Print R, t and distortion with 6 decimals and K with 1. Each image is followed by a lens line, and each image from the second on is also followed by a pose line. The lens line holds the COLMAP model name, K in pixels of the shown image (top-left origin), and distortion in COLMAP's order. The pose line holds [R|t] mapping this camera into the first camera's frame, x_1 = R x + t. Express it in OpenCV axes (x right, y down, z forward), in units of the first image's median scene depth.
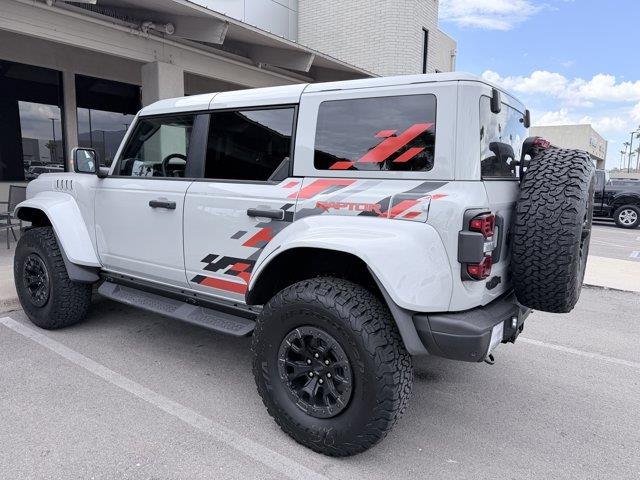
lens RADIAL K [[459.9, 0, 320.1], [0, 459.9, 218.4], [0, 0, 1]] dist [-0.001888, -0.003481]
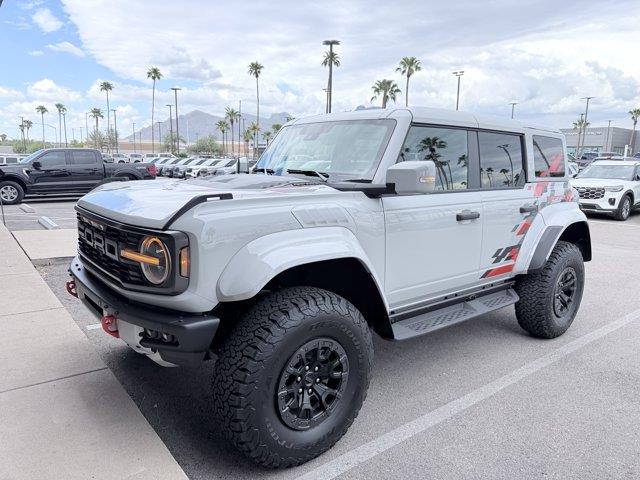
lens RADIAL K [[462.6, 0, 320.0], [0, 462.6, 240.0], [0, 0, 1]] dist [0.000204, -0.000291]
pose [[0.262433, -0.135732, 0.955356, -1.541784], [0.125510, 0.986448, 0.105673, -0.139255], [-0.956753, 0.092174, 0.275912, 1.092316]]
